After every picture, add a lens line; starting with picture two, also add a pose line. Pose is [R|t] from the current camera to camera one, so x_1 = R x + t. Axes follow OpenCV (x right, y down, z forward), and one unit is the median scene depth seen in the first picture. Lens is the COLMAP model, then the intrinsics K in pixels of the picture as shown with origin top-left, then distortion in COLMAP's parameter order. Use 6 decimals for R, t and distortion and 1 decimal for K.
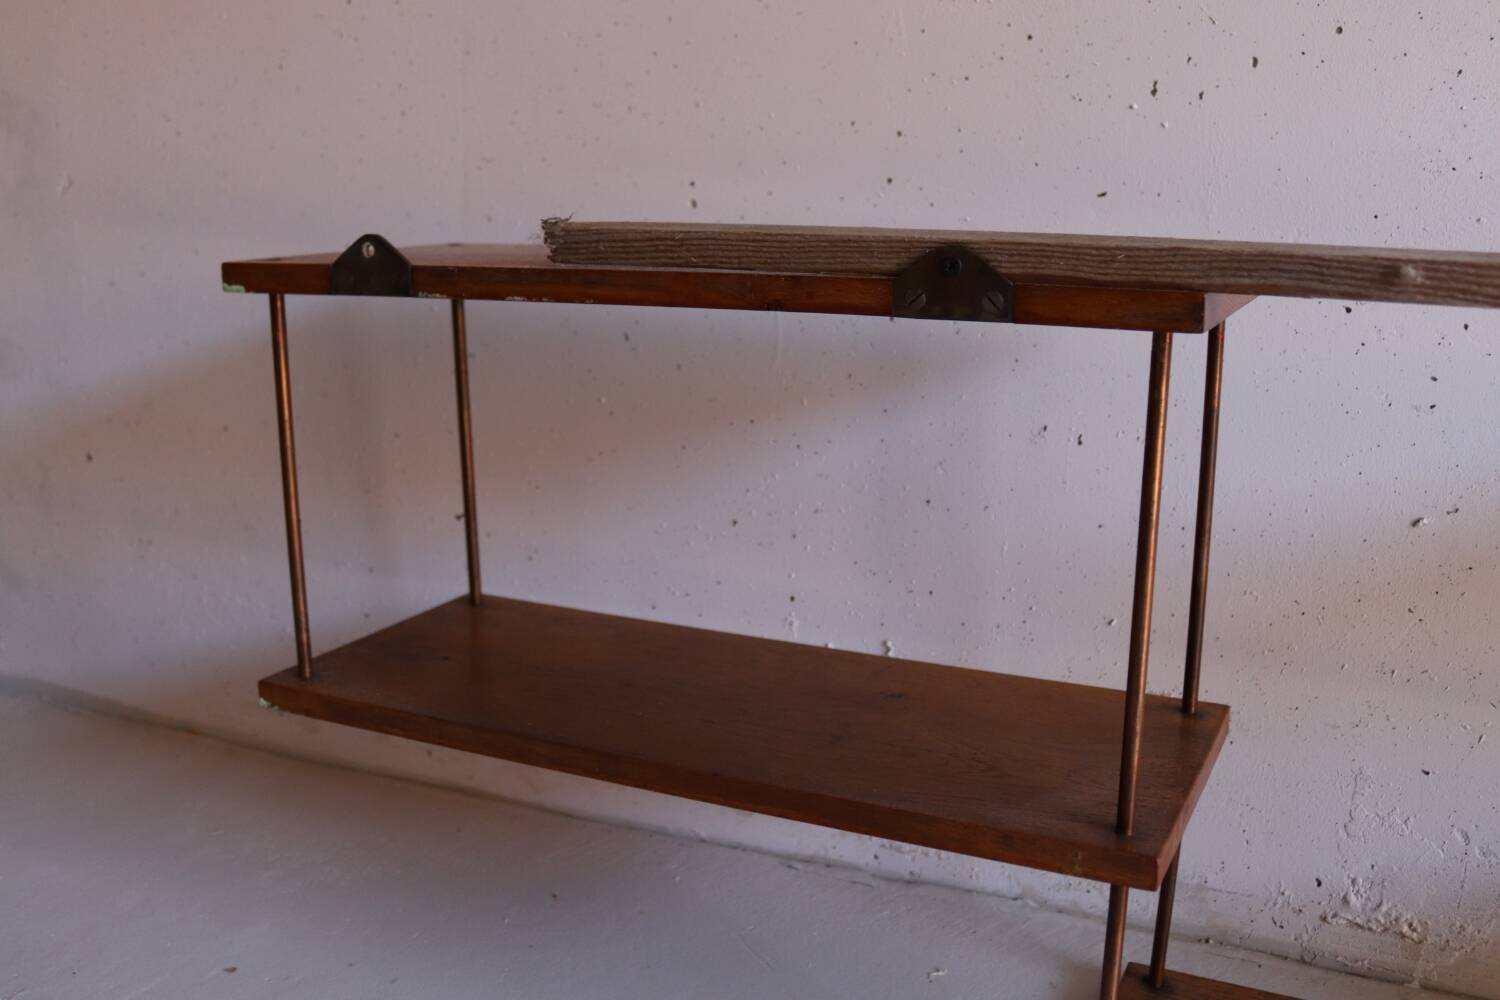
lens RADIAL K [[1456.4, 0, 747.6], [0, 1456.4, 496.2], [0, 0, 1]] dist [-0.101130, 0.015017]
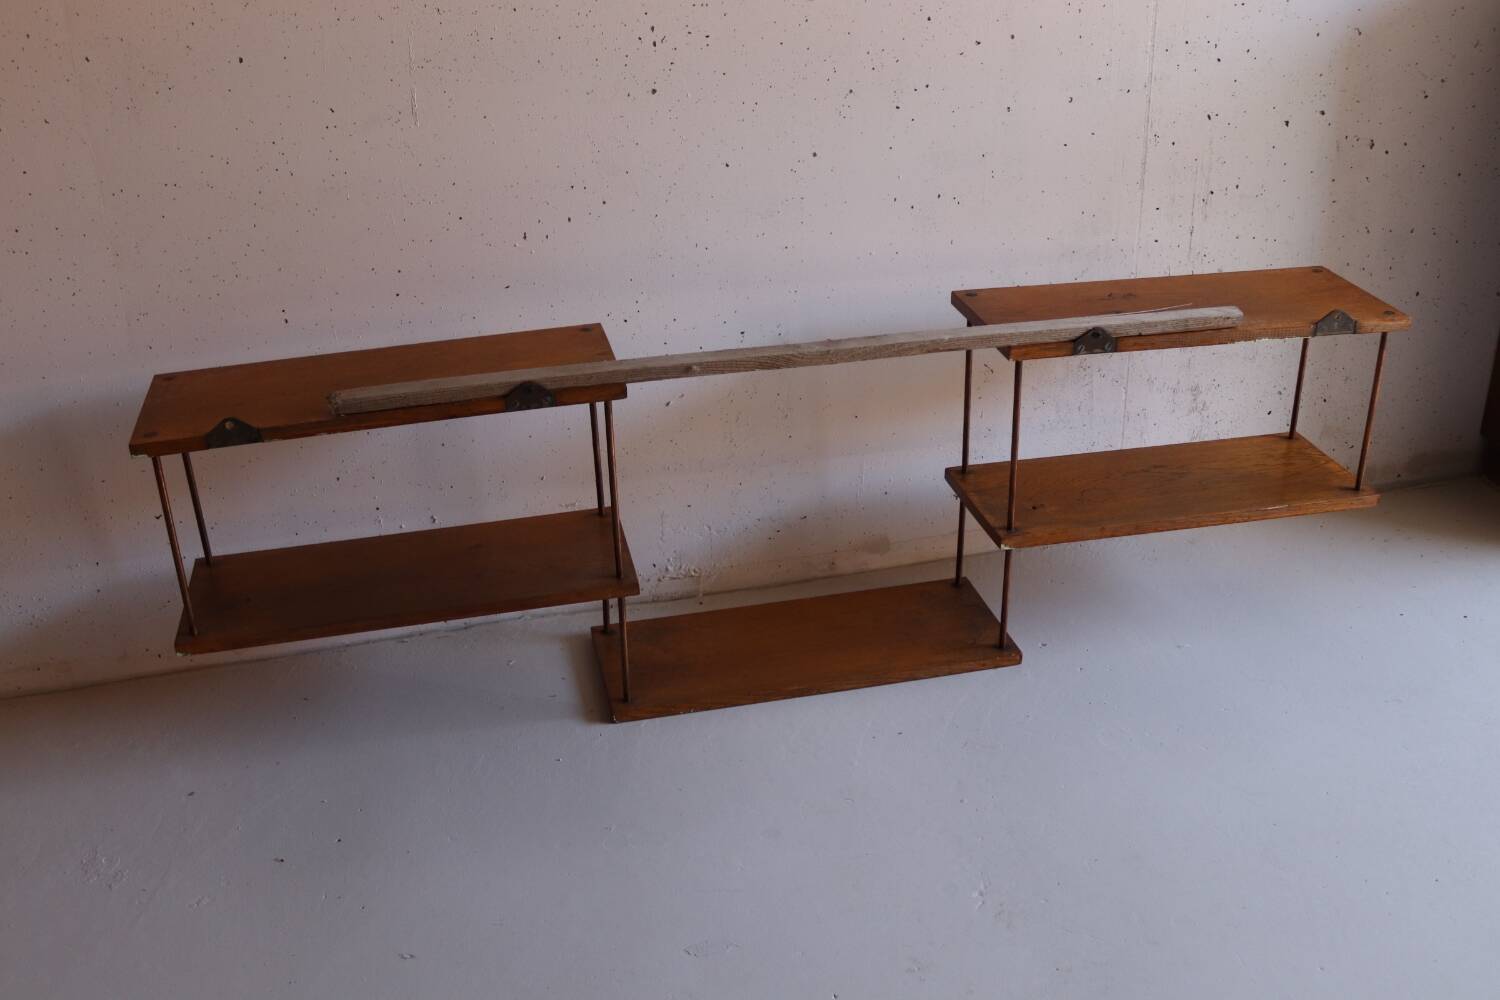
lens RADIAL K [[1562.0, 0, 756.1], [0, 1562.0, 497.2], [0, 0, 1]] dist [-0.091648, -0.000161]
pose [[0.778069, -0.297695, 0.553160, -0.820004], [0.165881, 0.946690, 0.276155, -0.493023], [-0.605881, -0.123109, 0.785972, -1.032512]]
